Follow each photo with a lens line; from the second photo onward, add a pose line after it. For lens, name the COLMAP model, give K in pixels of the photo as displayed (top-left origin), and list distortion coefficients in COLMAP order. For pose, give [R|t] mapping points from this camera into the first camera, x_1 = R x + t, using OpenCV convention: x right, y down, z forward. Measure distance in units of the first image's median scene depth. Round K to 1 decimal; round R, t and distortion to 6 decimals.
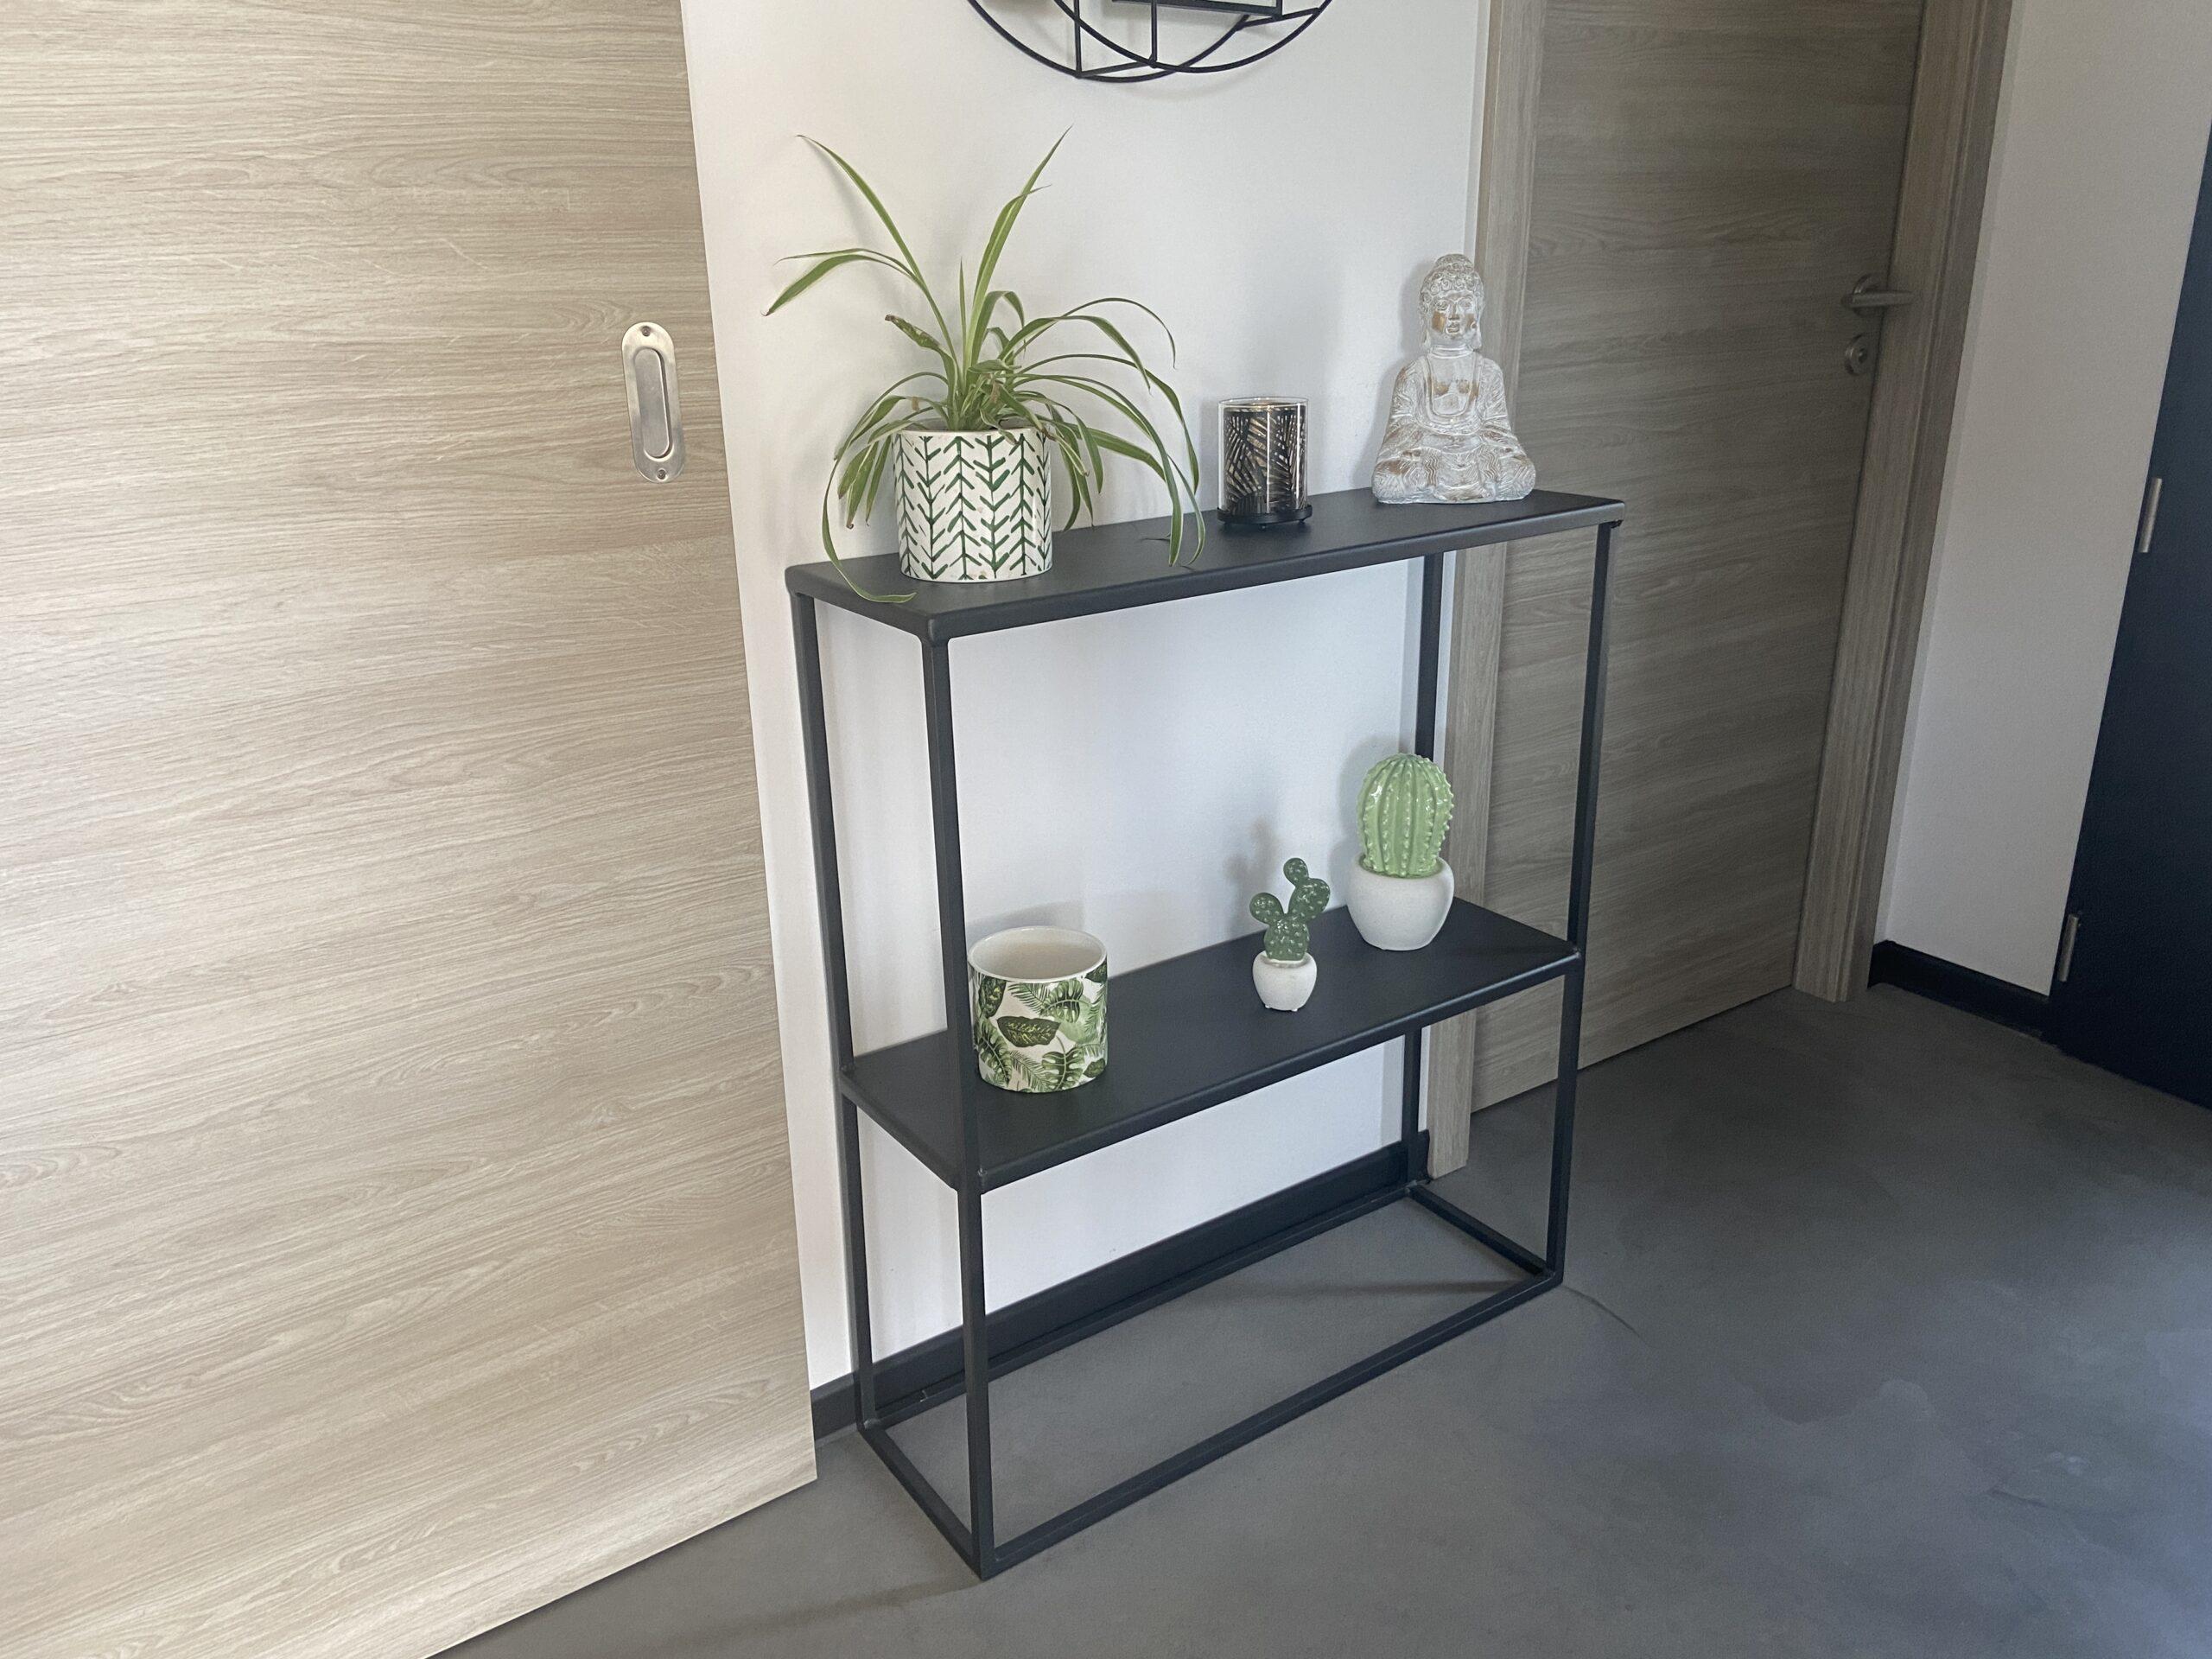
lens RADIAL K [[1675.7, 0, 1105.8], [0, 1675.7, 817.0], [0, 0, 1]] dist [0.111685, -0.145093]
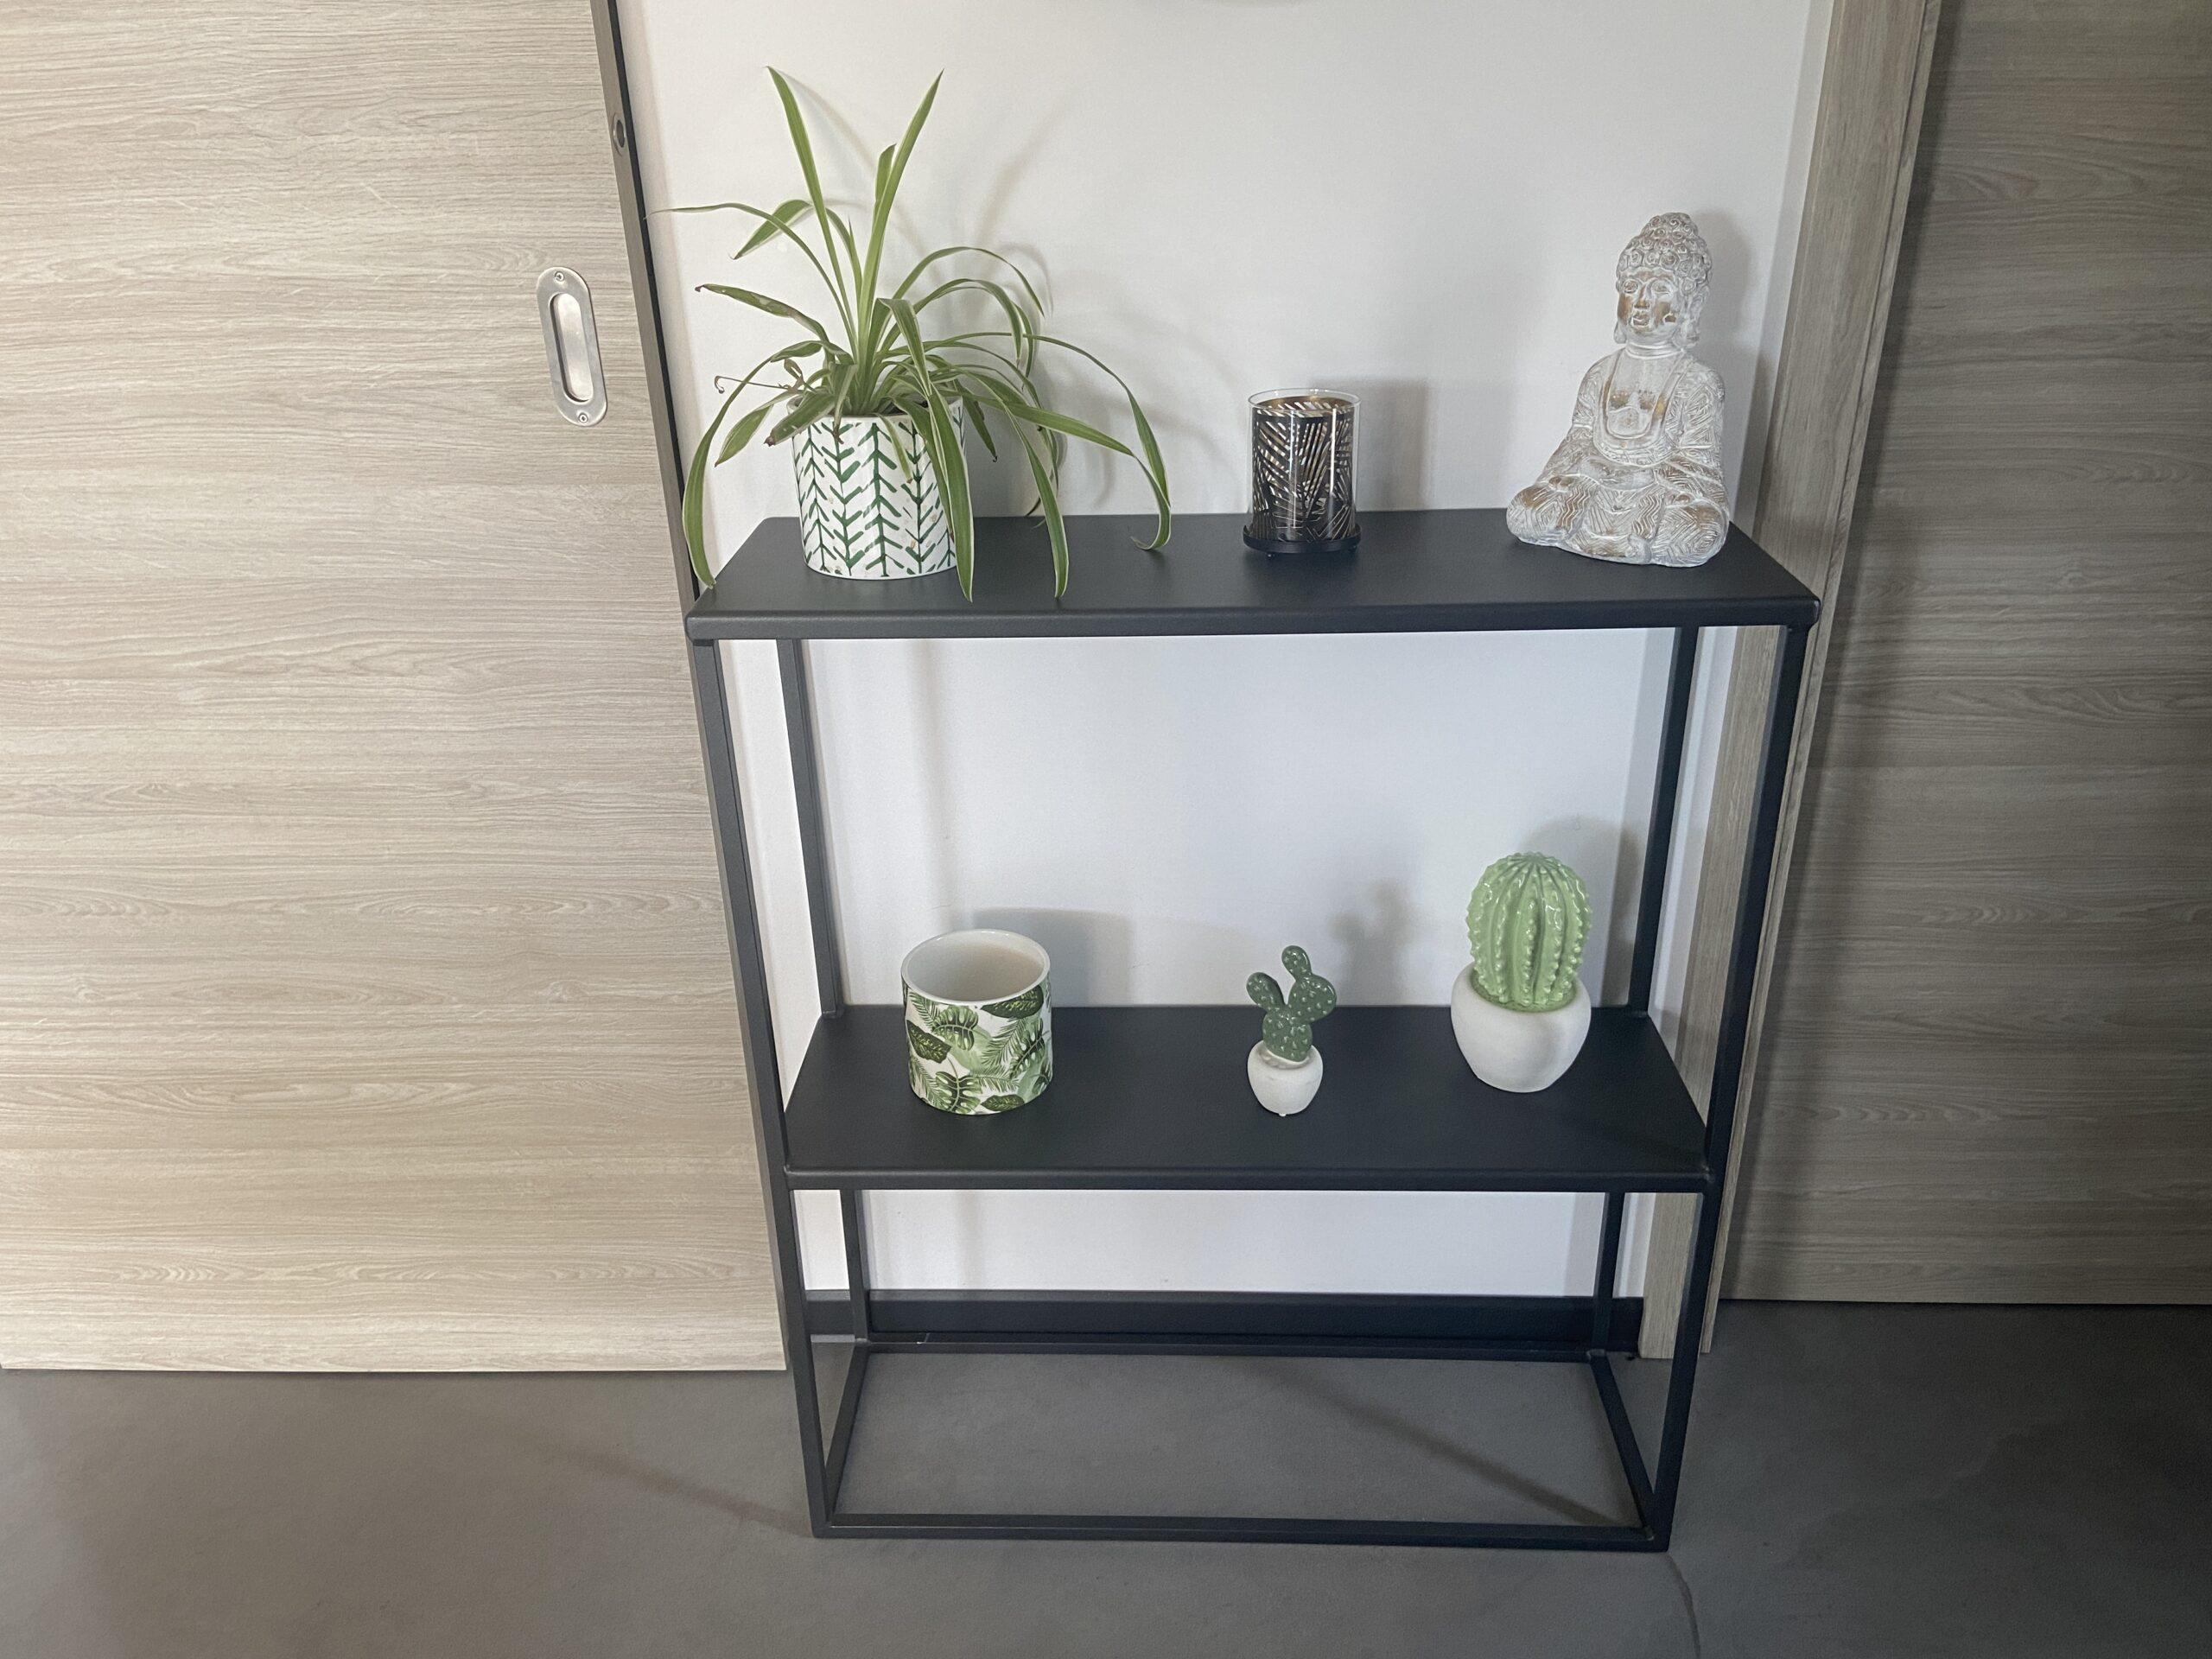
lens RADIAL K [[1675.7, 0, 1111.7], [0, 1675.7, 820.9], [0, 0, 1]] dist [0.111685, -0.145093]
pose [[0.803726, 0.259710, -0.535328, 0.573017], [-0.192877, 0.964849, 0.178510, -0.203817], [0.562871, -0.040221, 0.825566, 0.317429]]
